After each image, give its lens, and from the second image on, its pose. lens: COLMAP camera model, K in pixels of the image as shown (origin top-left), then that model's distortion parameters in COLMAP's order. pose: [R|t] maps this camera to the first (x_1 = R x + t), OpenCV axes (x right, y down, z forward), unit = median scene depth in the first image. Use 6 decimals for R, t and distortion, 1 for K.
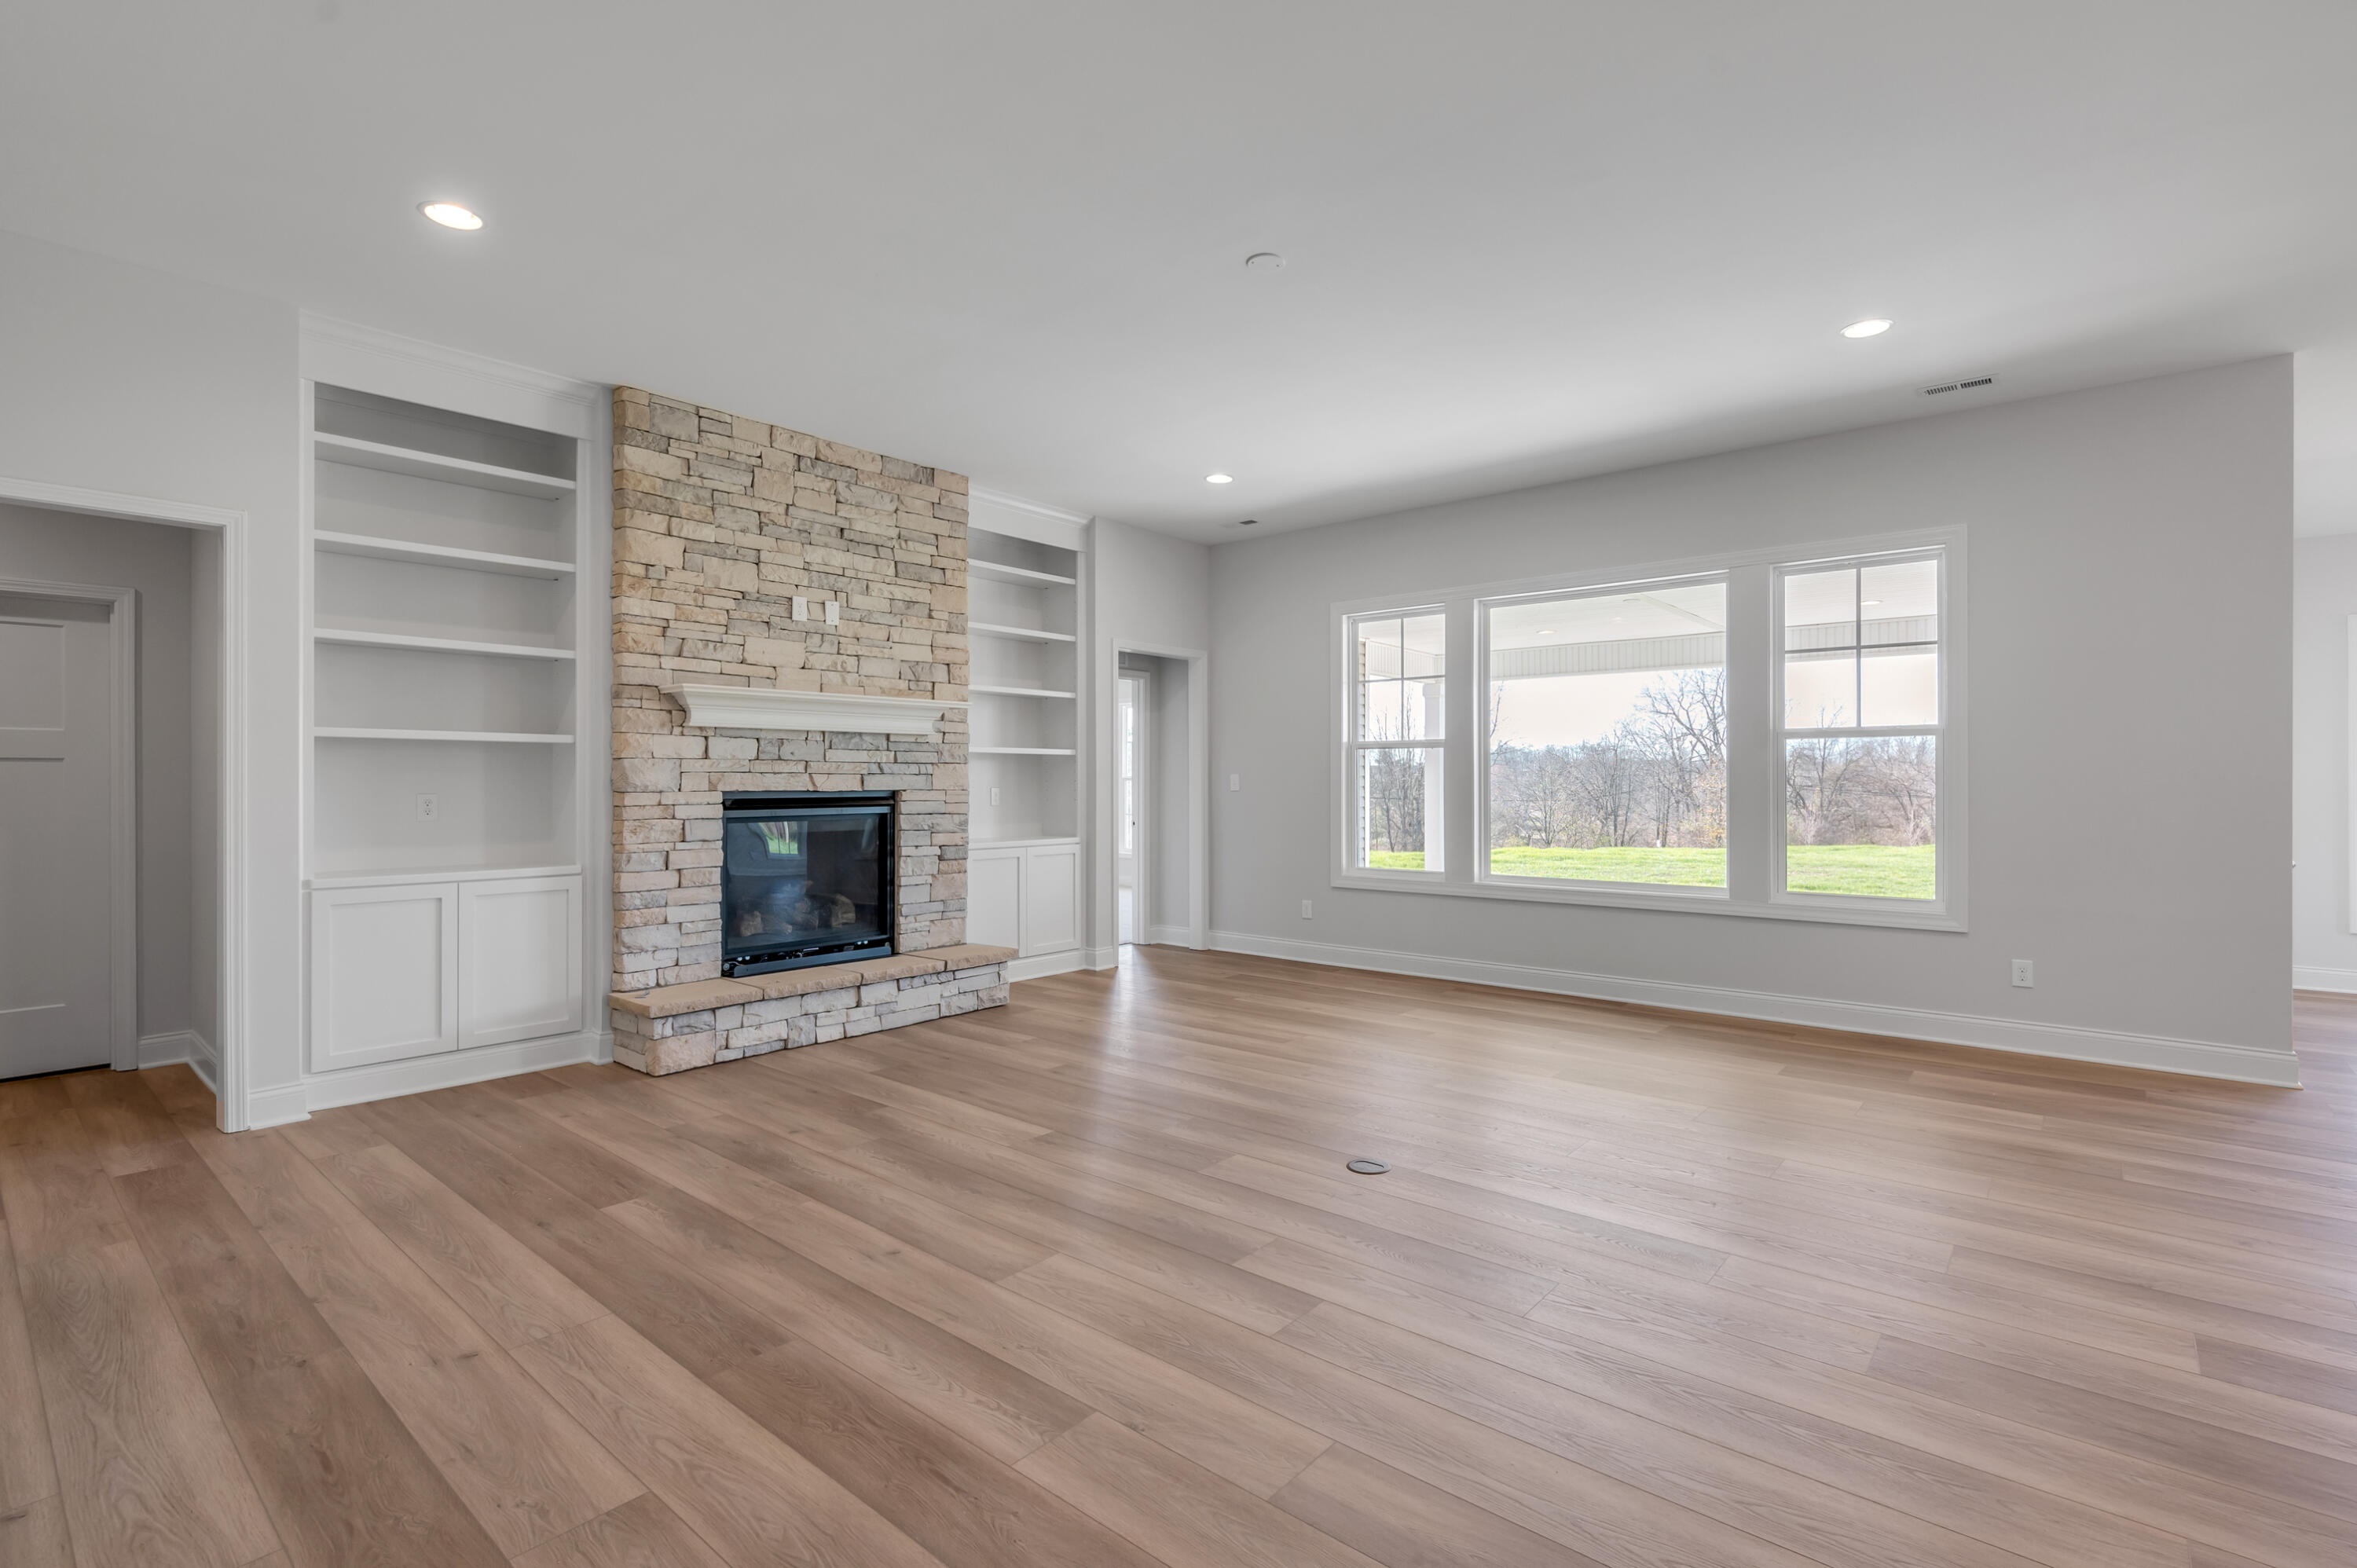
lens RADIAL K [[1084.3, 0, 1181.5], [0, 1084.3, 774.6], [0, 0, 1]] dist [-0.000351, -0.000119]
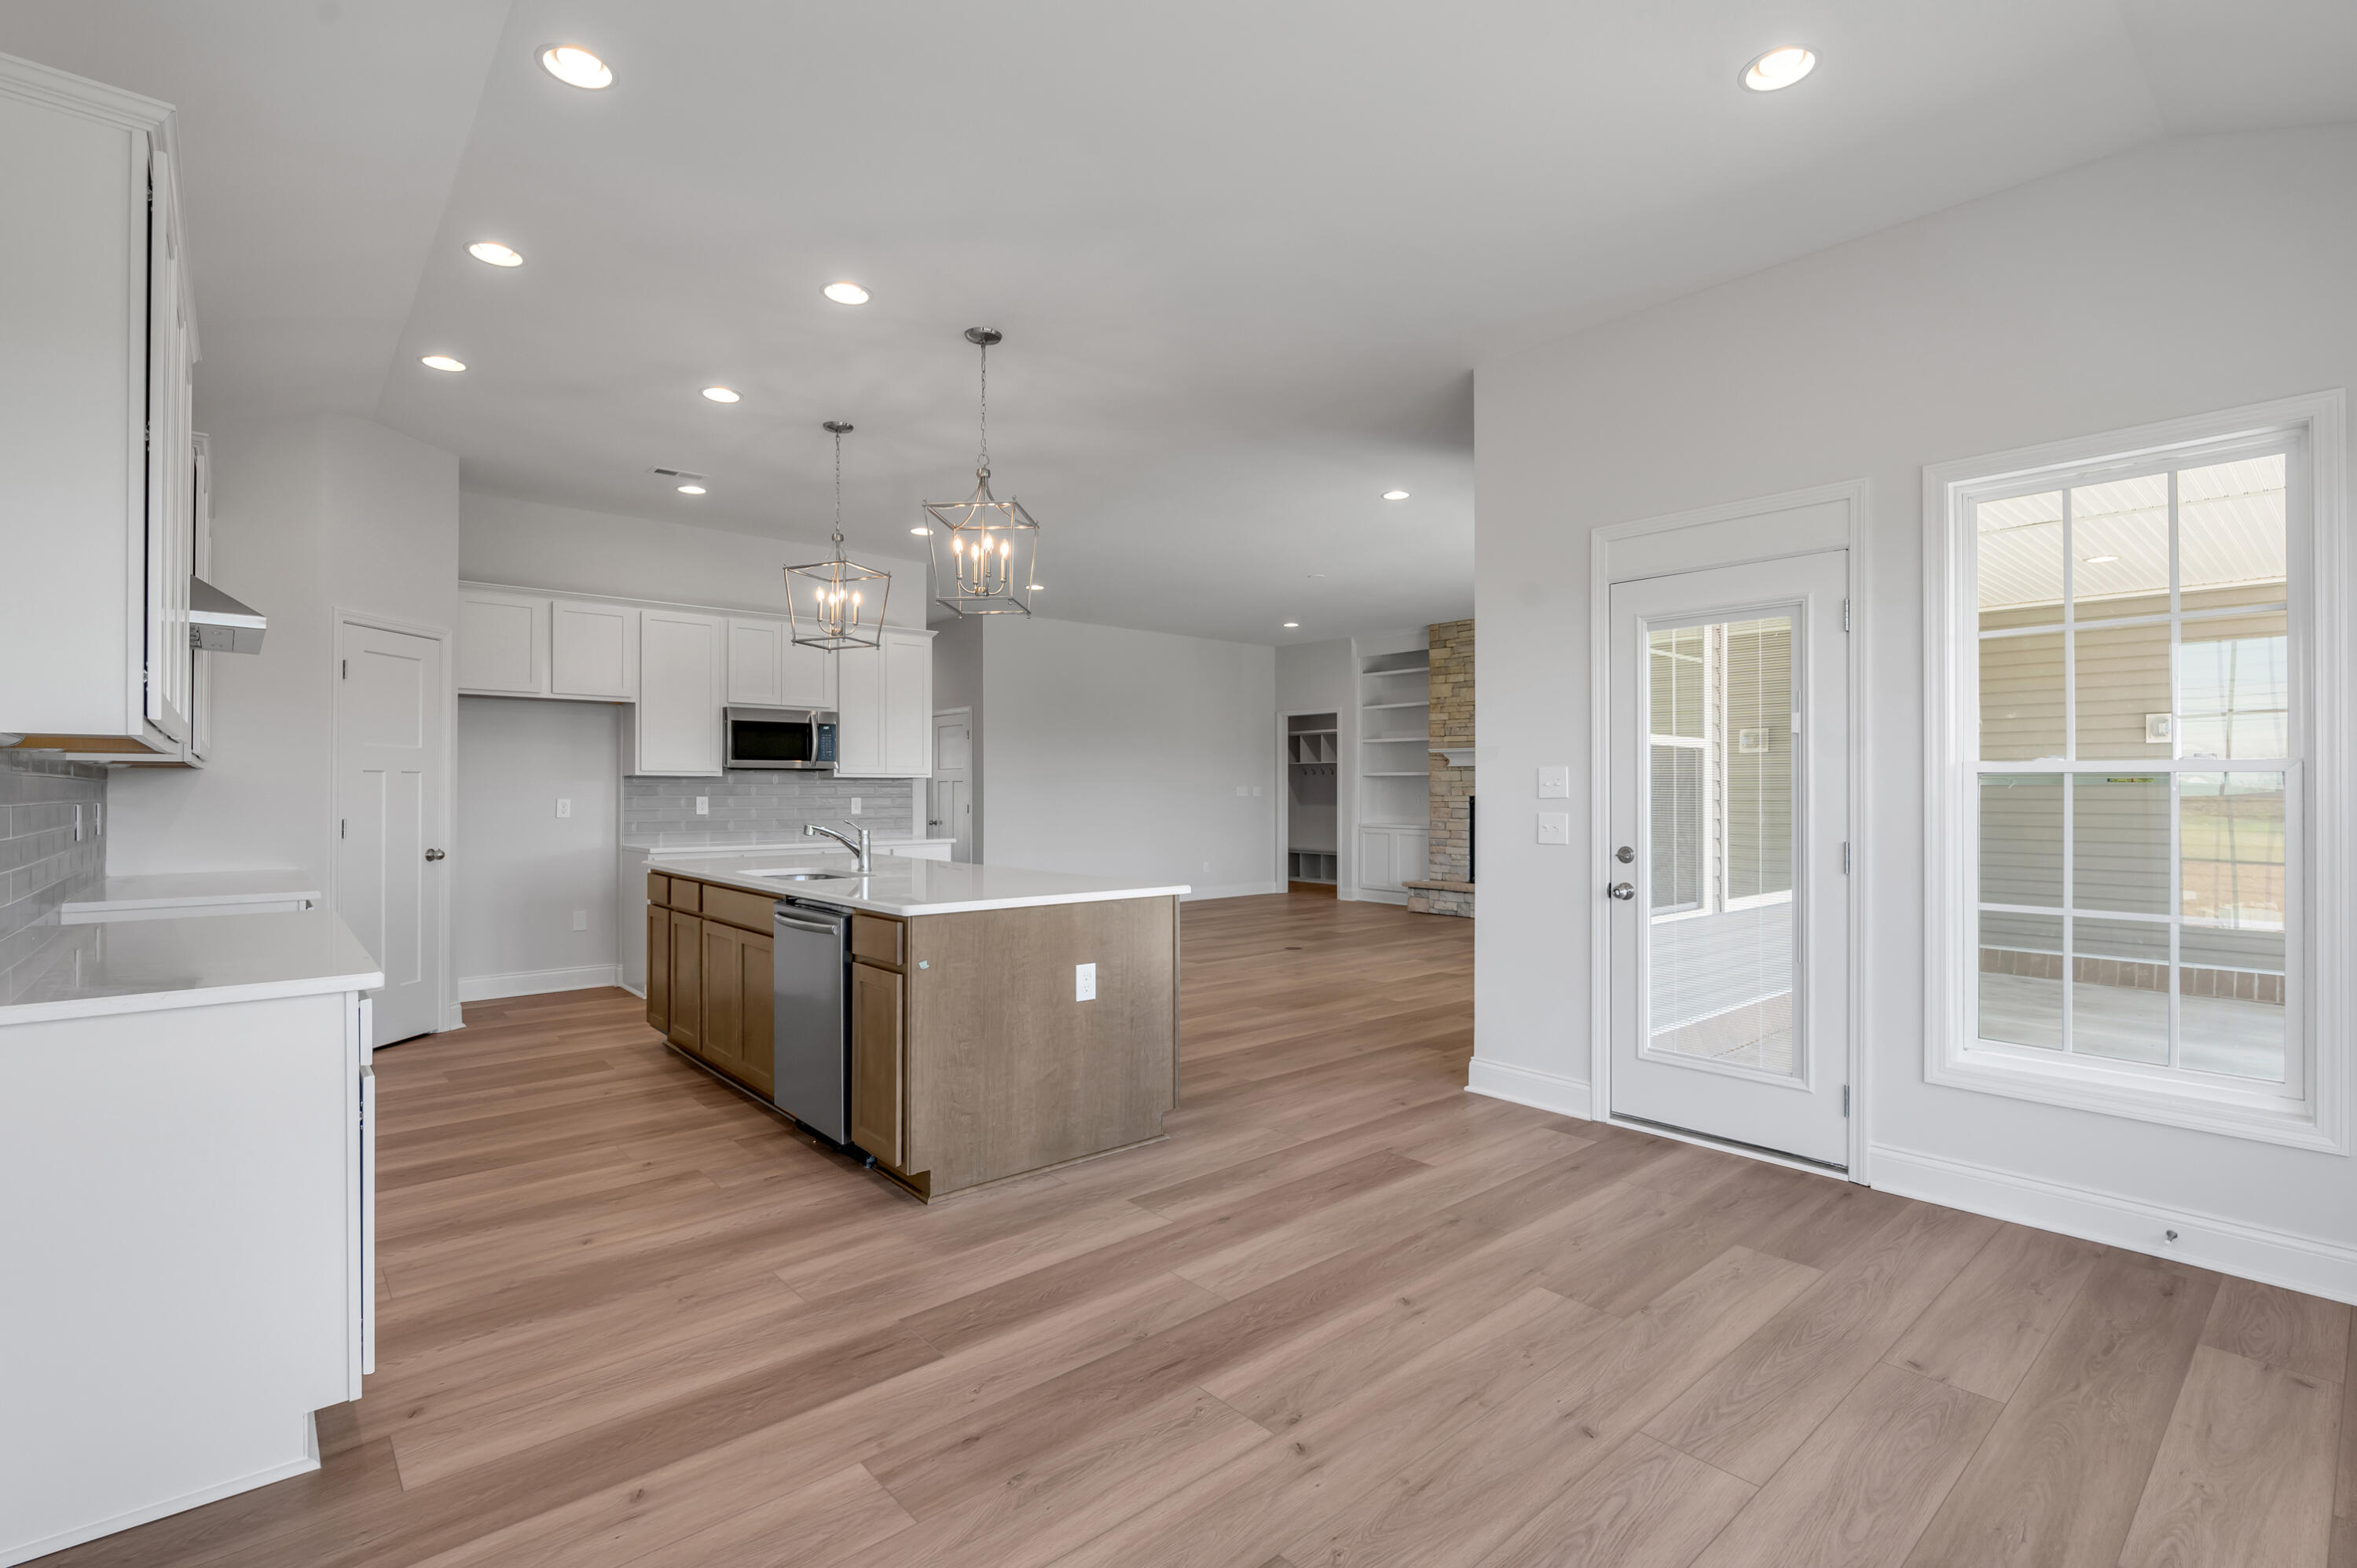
lens RADIAL K [[1056.3, 0, 1178.5], [0, 1056.3, 784.0], [0, 0, 1]] dist [-0.000274, -0.000038]
pose [[-0.150461, -0.003180, -0.988611, 1.645434], [0.005281, 0.999978, -0.004020, -0.002826], [0.988602, -0.005826, -0.150441, 0.709395]]
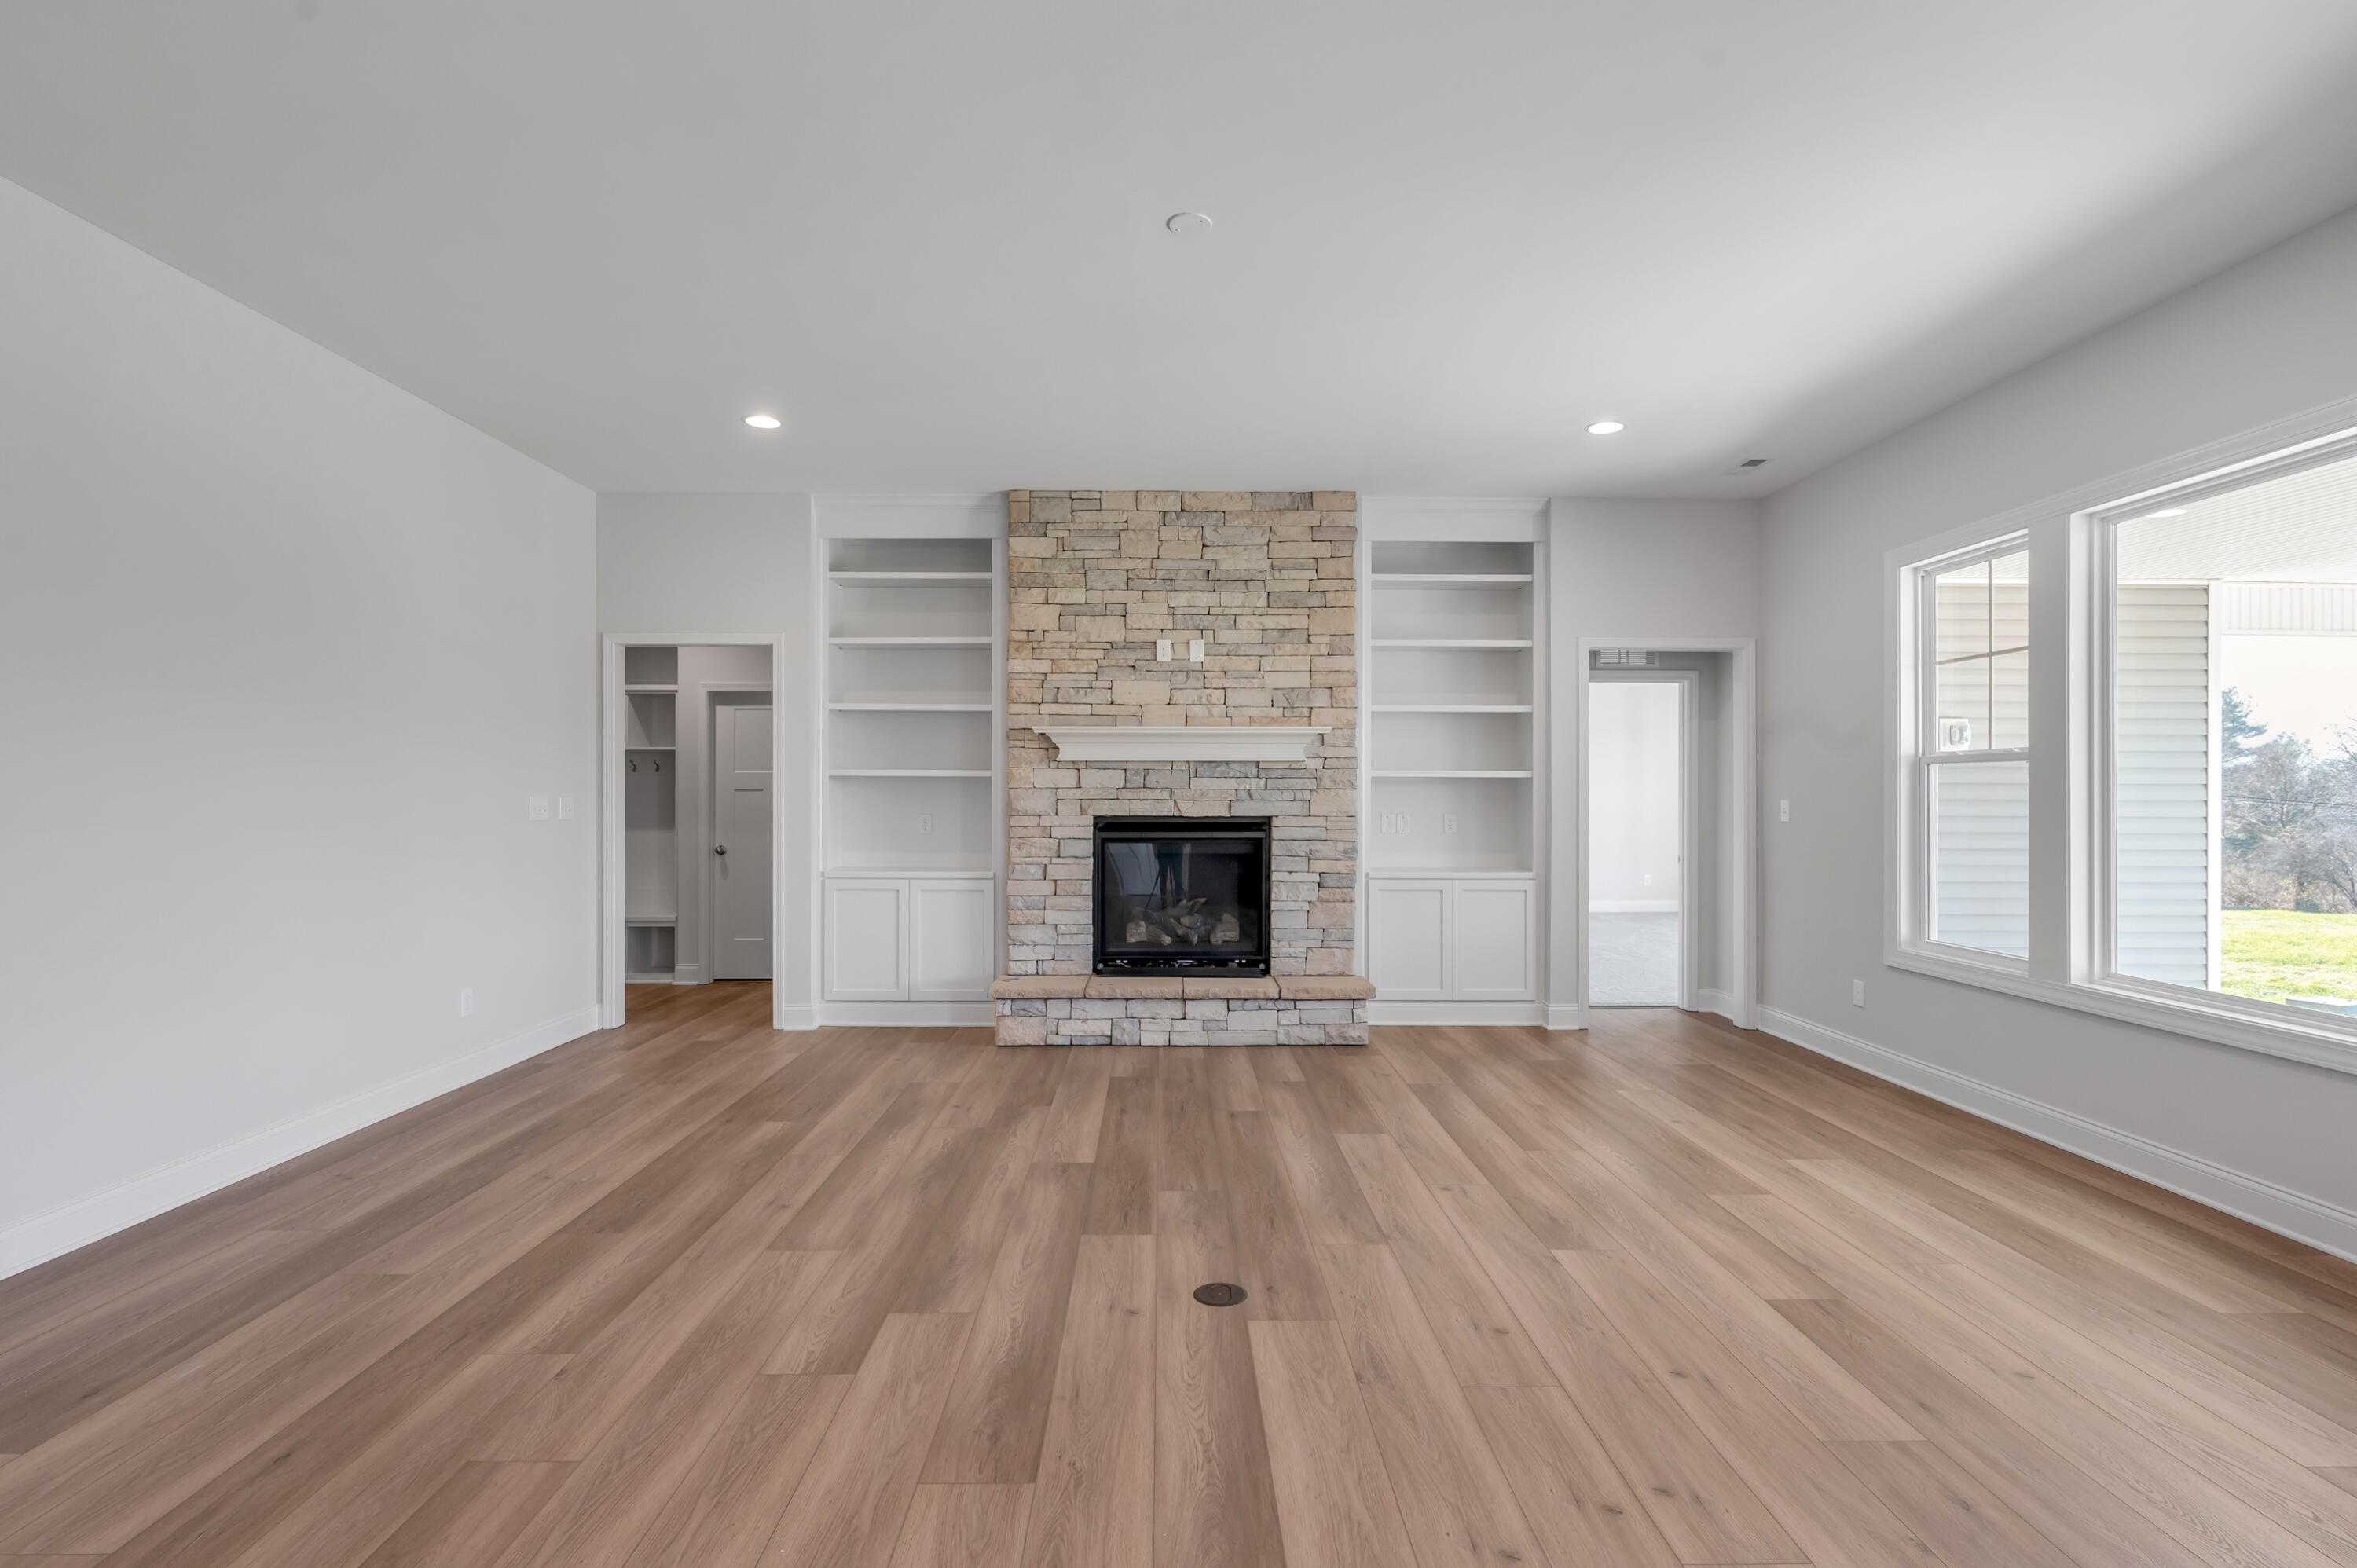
lens RADIAL K [[1092.7, 0, 1170.7], [0, 1092.7, 789.5], [0, 0, 1]] dist [-0.000330, 0.000032]
pose [[0.657384, -0.000368, -0.753555, 0.491939], [0.001902, 0.999998, 0.001171, -0.013152], [0.753553, -0.002203, 0.657383, 0.275137]]
